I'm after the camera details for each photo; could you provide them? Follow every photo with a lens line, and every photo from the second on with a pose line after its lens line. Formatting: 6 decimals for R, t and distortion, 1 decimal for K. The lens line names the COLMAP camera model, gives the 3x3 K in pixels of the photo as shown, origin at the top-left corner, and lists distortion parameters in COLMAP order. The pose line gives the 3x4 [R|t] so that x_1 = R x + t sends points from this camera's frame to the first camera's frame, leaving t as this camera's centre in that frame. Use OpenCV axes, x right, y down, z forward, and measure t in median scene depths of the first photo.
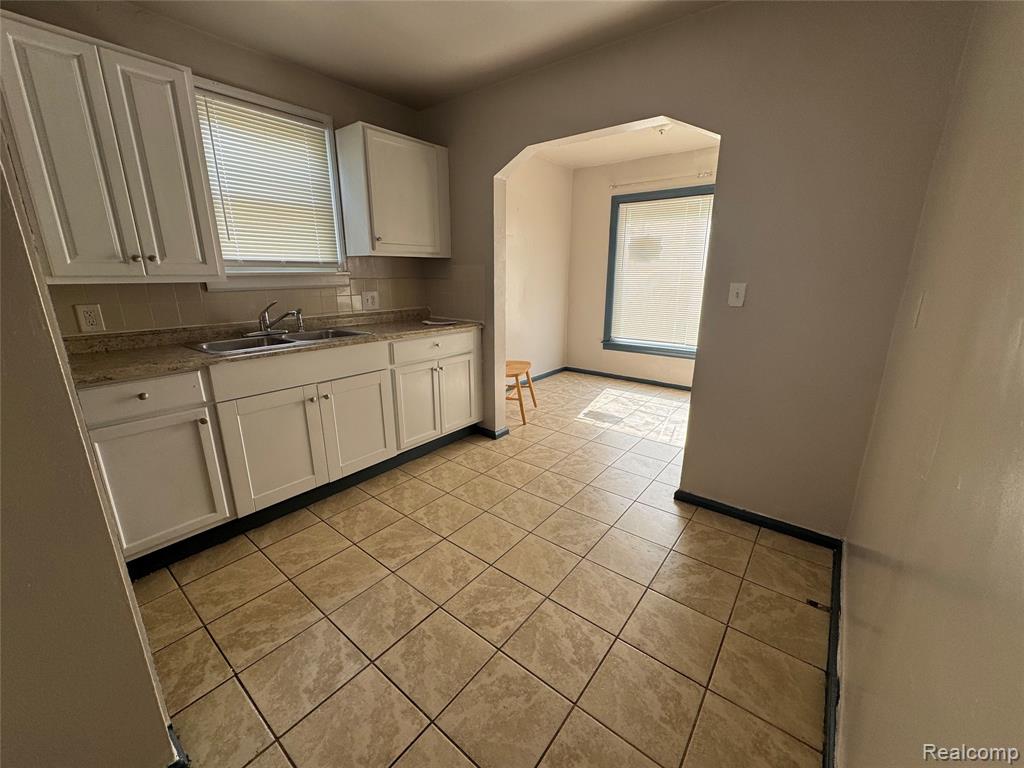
lens RADIAL K [[408.5, 0, 513.7], [0, 408.5, 381.6], [0, 0, 1]] dist [0.000047, -0.000562]
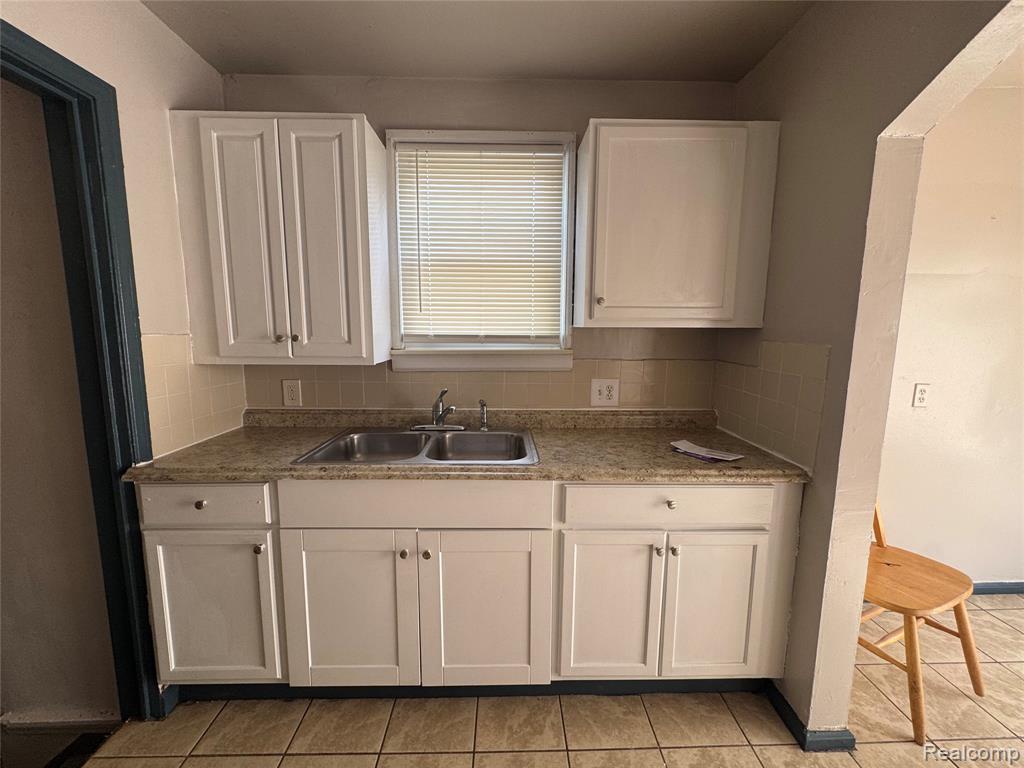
lens RADIAL K [[408.5, 0, 513.7], [0, 408.5, 381.6], [0, 0, 1]] dist [0.000047, -0.000562]
pose [[0.634207, 0.104405, -0.766081, 0.062527], [-0.204942, 0.978099, -0.036363, -0.196271], [0.745507, 0.180064, 0.641714, 0.573921]]
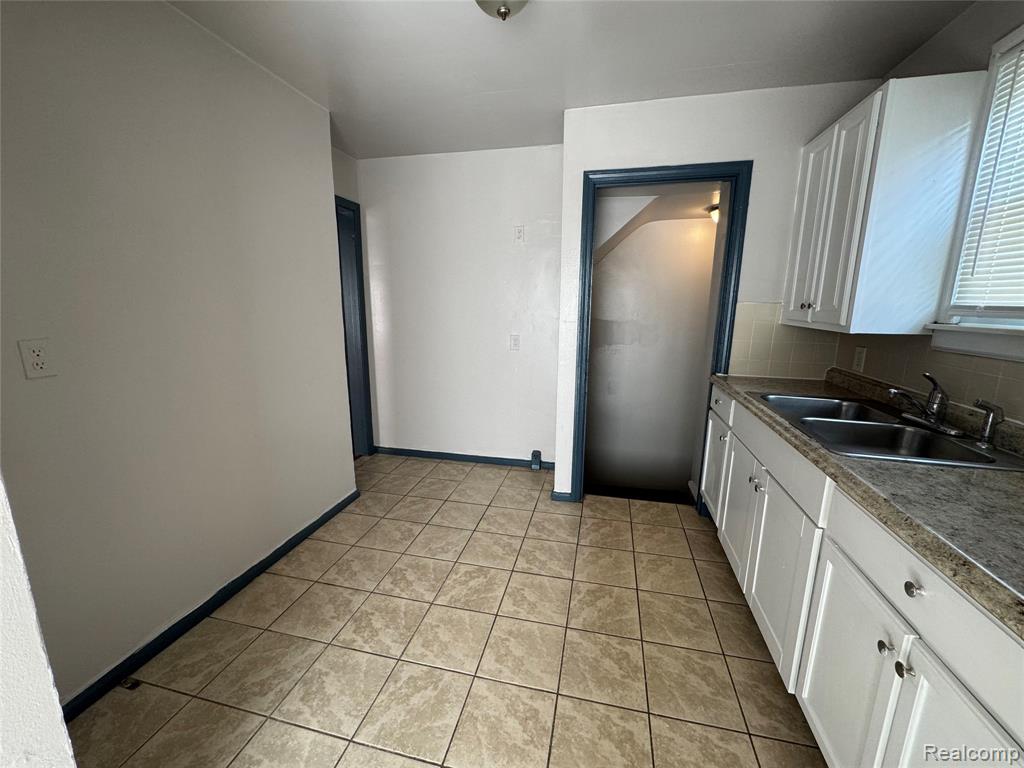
lens RADIAL K [[408.5, 0, 513.7], [0, 408.5, 381.6], [0, 0, 1]] dist [0.000047, -0.000562]
pose [[-0.904995, 0.075328, -0.418700, 0.202838], [-0.118593, 0.900514, 0.418343, -0.342677], [0.408558, 0.428253, -0.806027, 1.164674]]
